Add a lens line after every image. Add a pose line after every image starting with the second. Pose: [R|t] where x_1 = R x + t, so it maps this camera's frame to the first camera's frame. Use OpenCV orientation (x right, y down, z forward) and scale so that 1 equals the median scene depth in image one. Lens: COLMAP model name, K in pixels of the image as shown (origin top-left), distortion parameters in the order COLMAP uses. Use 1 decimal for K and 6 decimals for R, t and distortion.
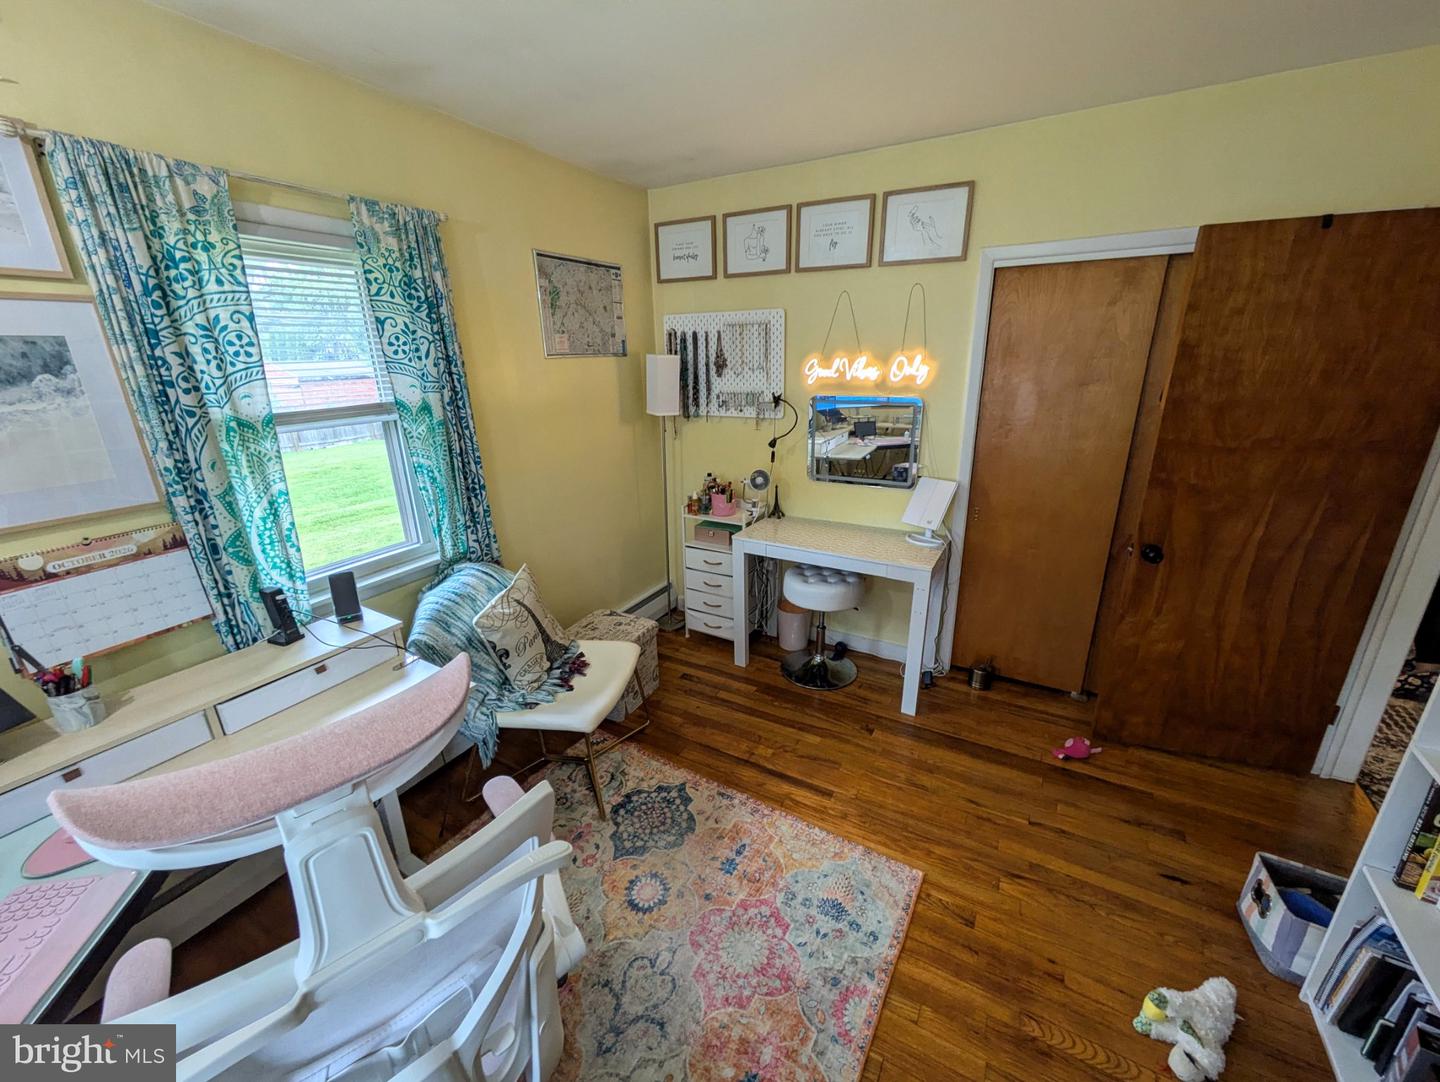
lens RADIAL K [[574.7, 0, 719.2], [0, 574.7, 537.6], [0, 0, 1]] dist [-0.003223, 0.001994]
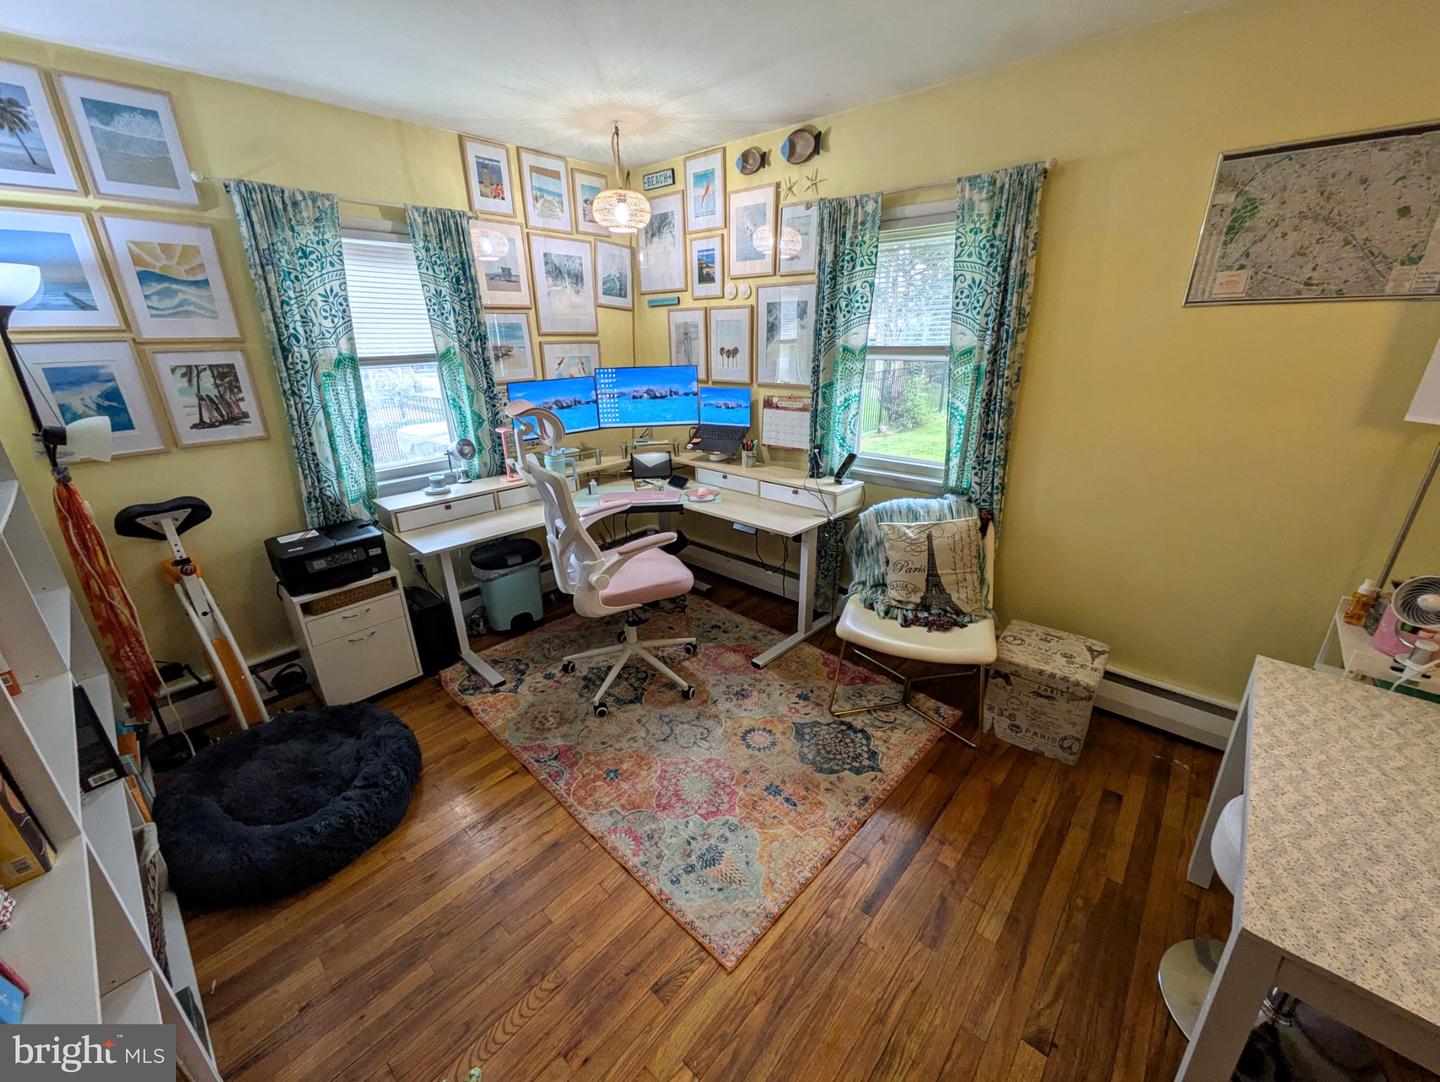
lens RADIAL K [[574.7, 0, 720.9], [0, 574.7, 542.2], [0, 0, 1]] dist [-0.003223, 0.001994]
pose [[-0.218468, 0.360147, -0.906954, 0.866245], [-0.284929, 0.865363, 0.412266, -0.256251], [0.933320, 0.348485, -0.086437, 0.849078]]
